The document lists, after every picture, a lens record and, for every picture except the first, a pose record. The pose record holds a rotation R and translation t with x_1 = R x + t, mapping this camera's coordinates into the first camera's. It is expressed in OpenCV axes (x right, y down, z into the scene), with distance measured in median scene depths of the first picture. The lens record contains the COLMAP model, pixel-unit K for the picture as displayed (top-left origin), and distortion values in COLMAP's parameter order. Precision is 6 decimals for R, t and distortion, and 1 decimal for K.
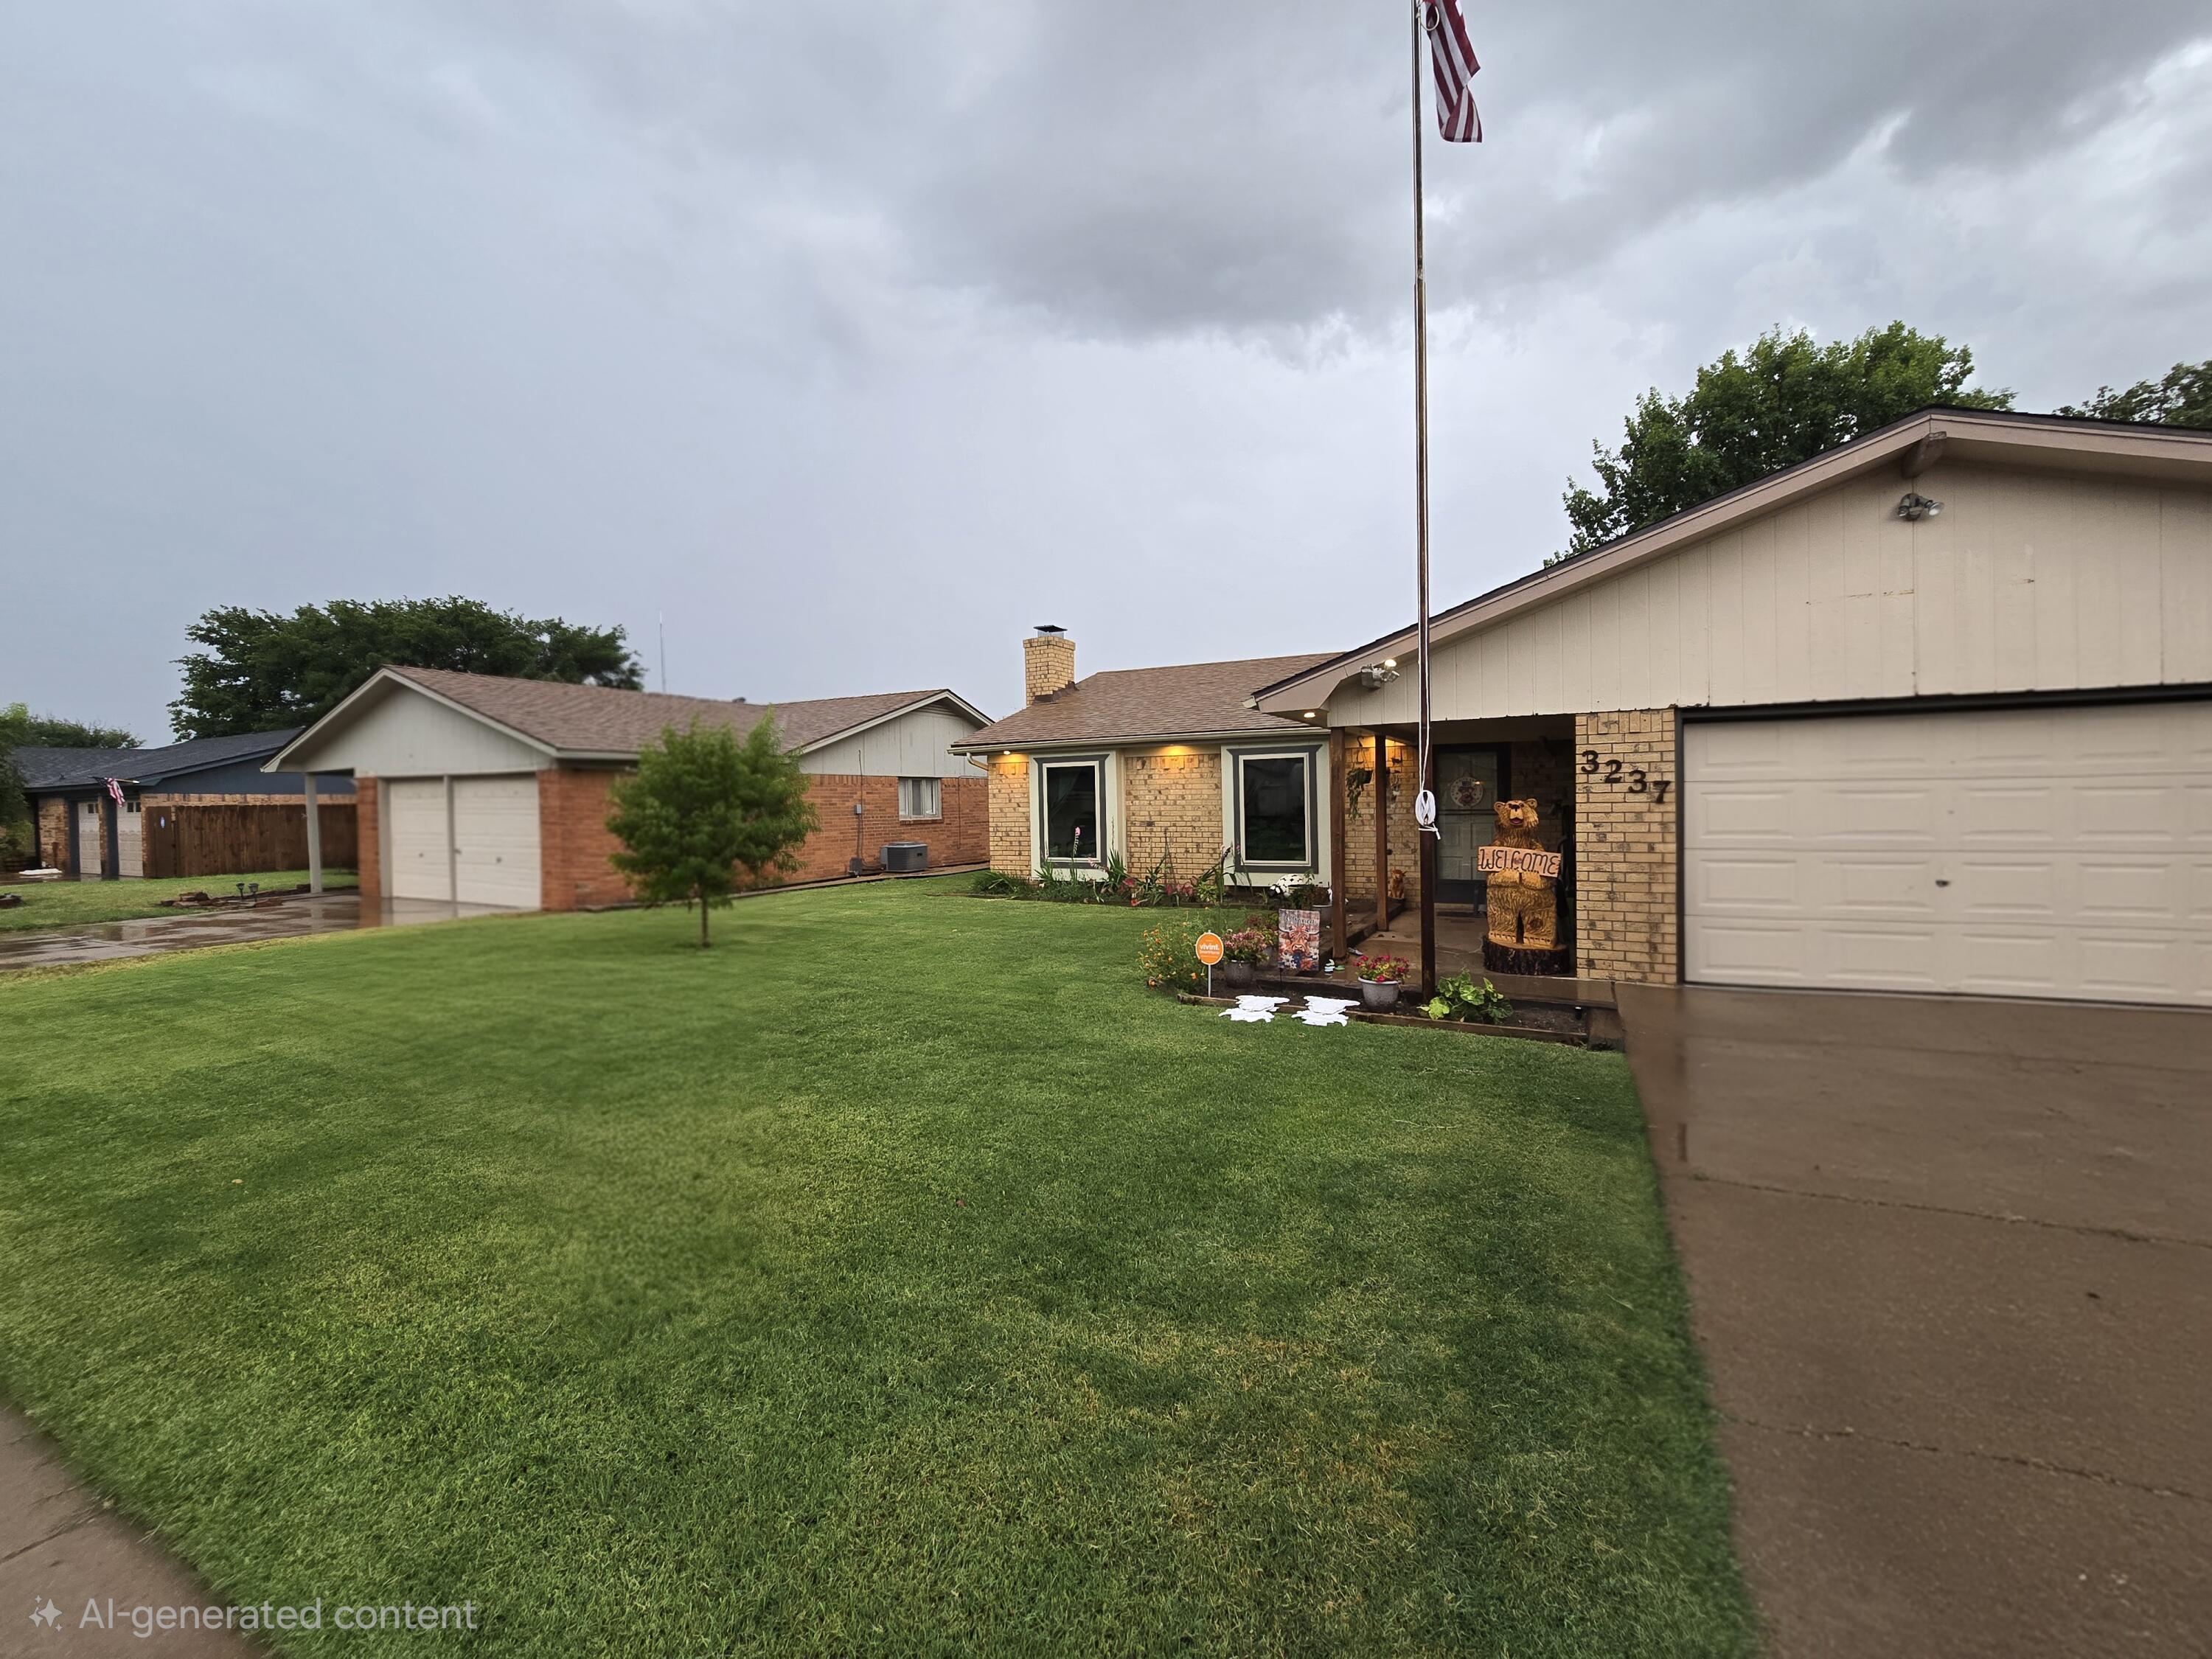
lens RADIAL K [[885.0, 0, 1109.4], [0, 885.0, 799.0], [0, 0, 1]] dist [0.121278, 0.000014]
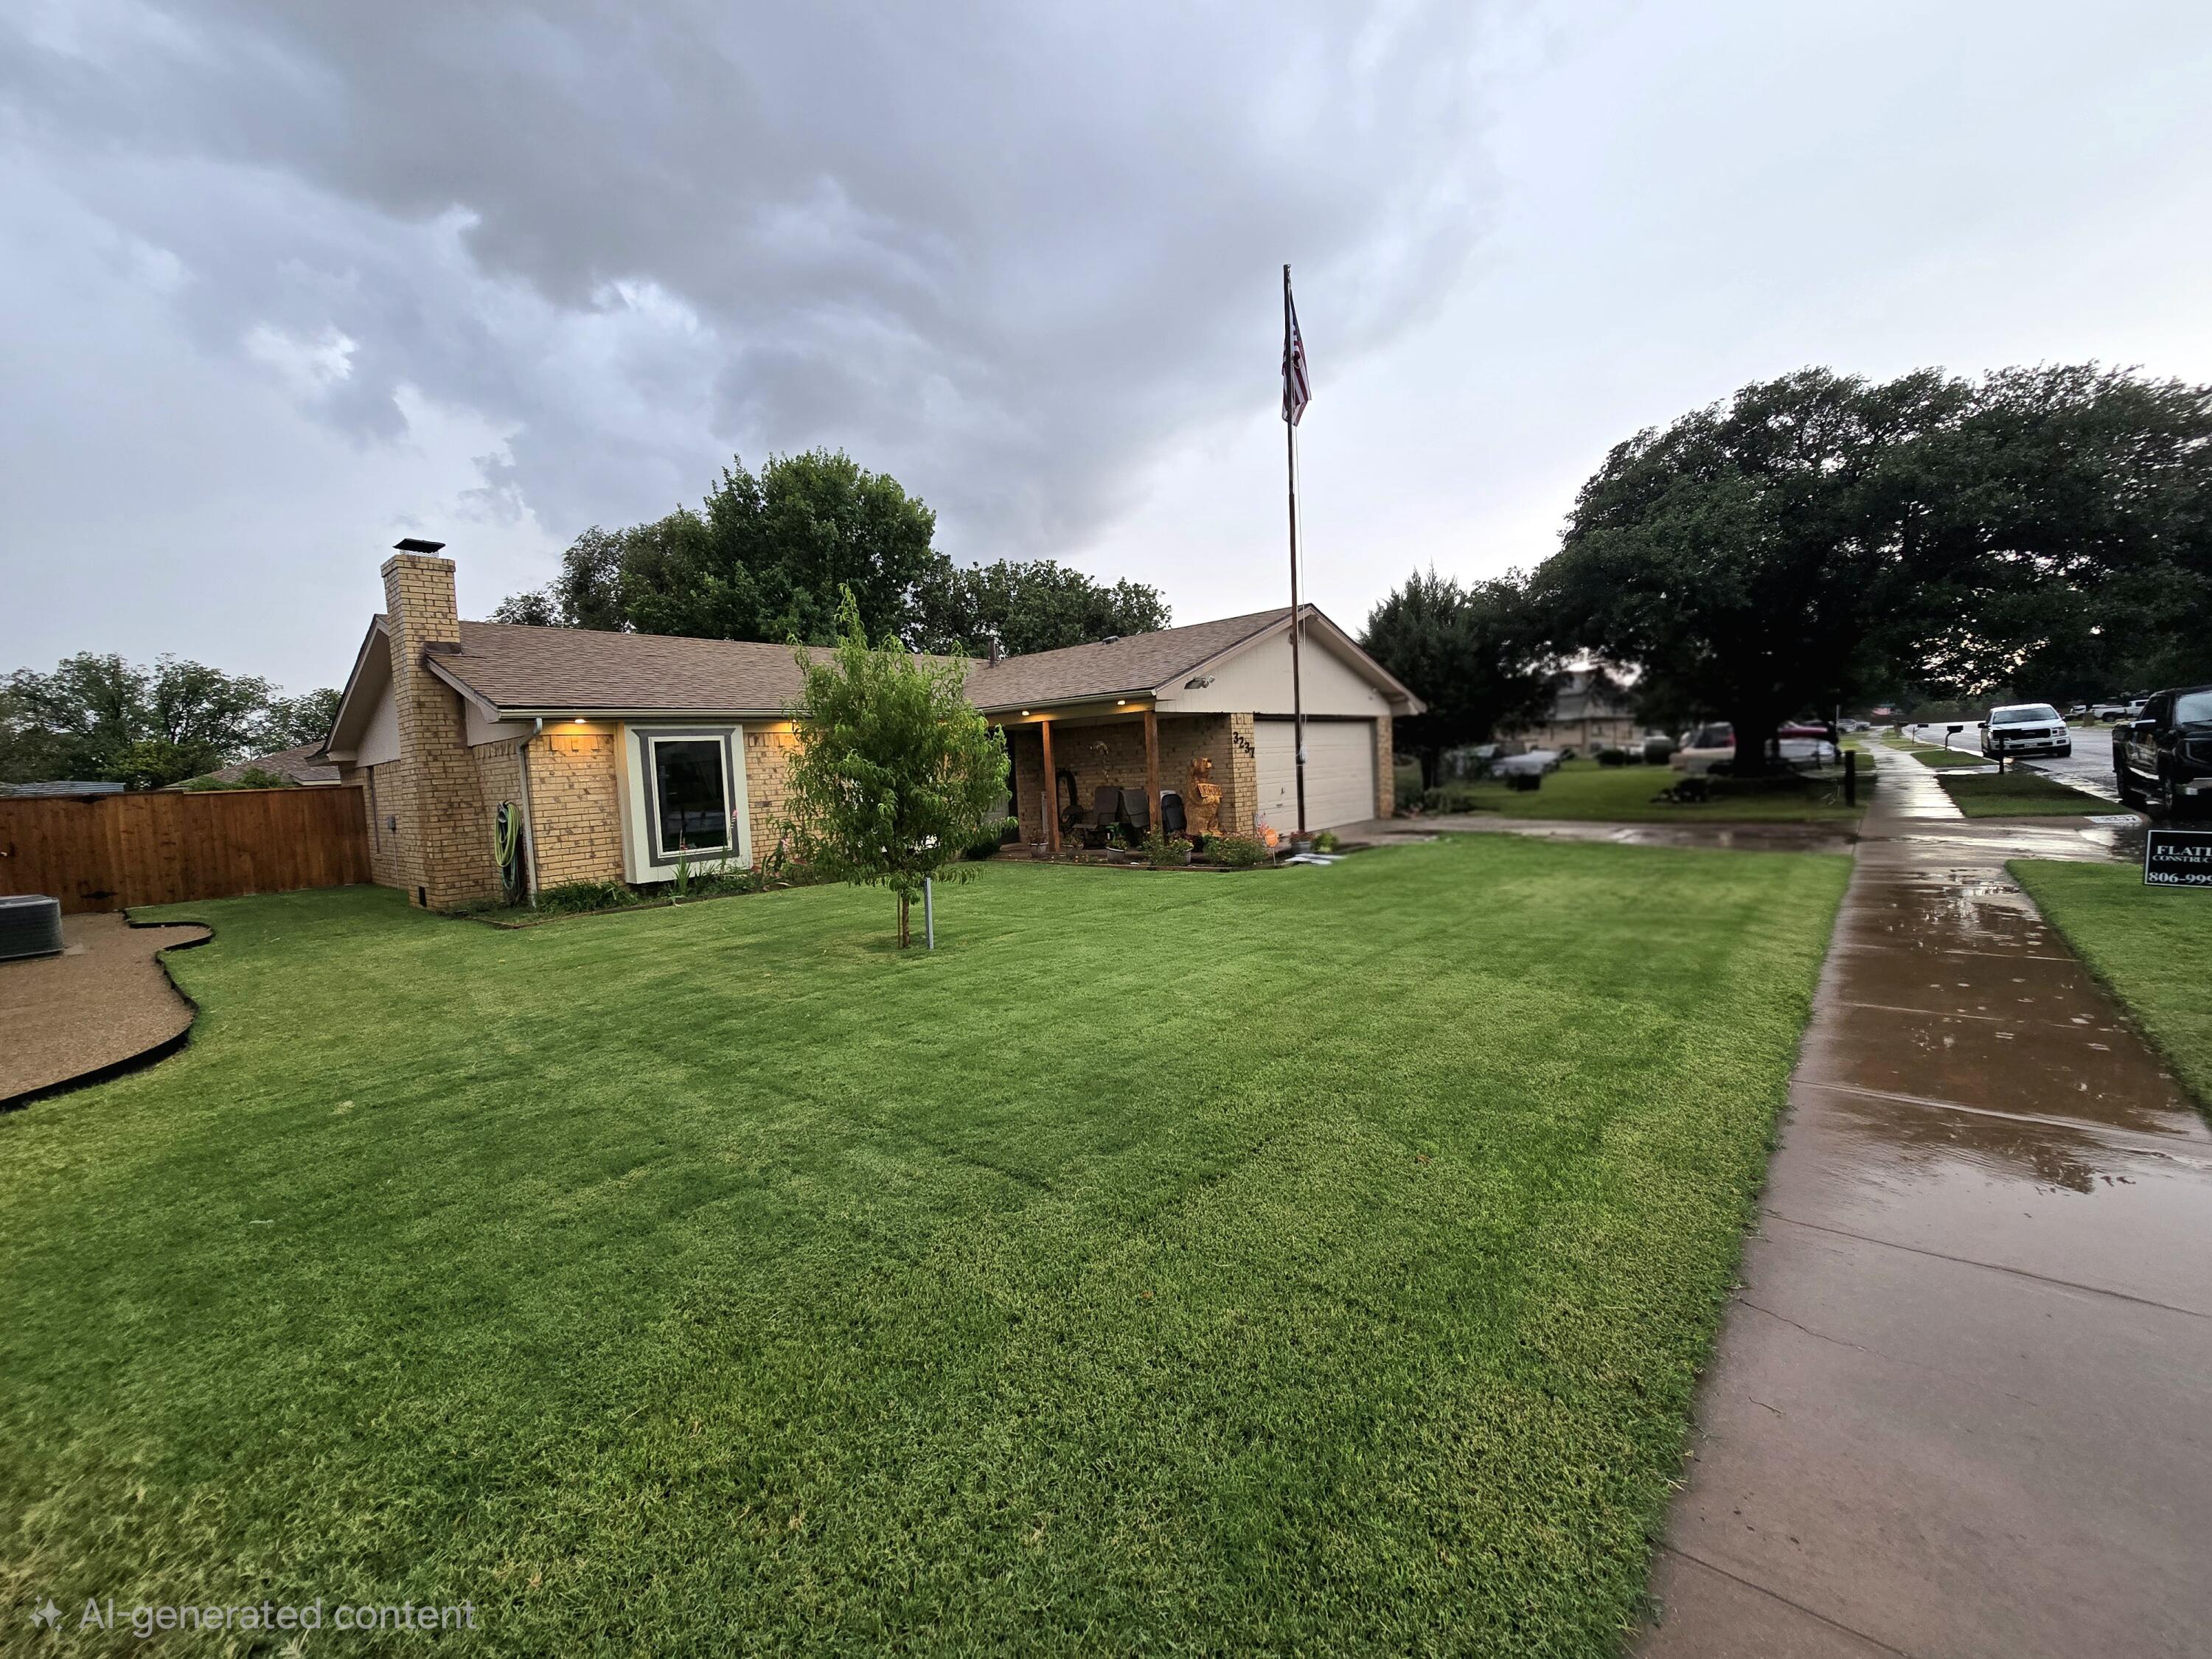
lens RADIAL K [[907.2, 0, 1100.2], [0, 907.2, 819.7], [0, 0, 1]] dist [-0.003960, -0.000065]
pose [[0.297666, -0.060296, 0.952764, -0.707923], [0.045592, 0.997763, 0.048899, 0.012919], [-0.953581, 0.028883, 0.299749, 0.352769]]
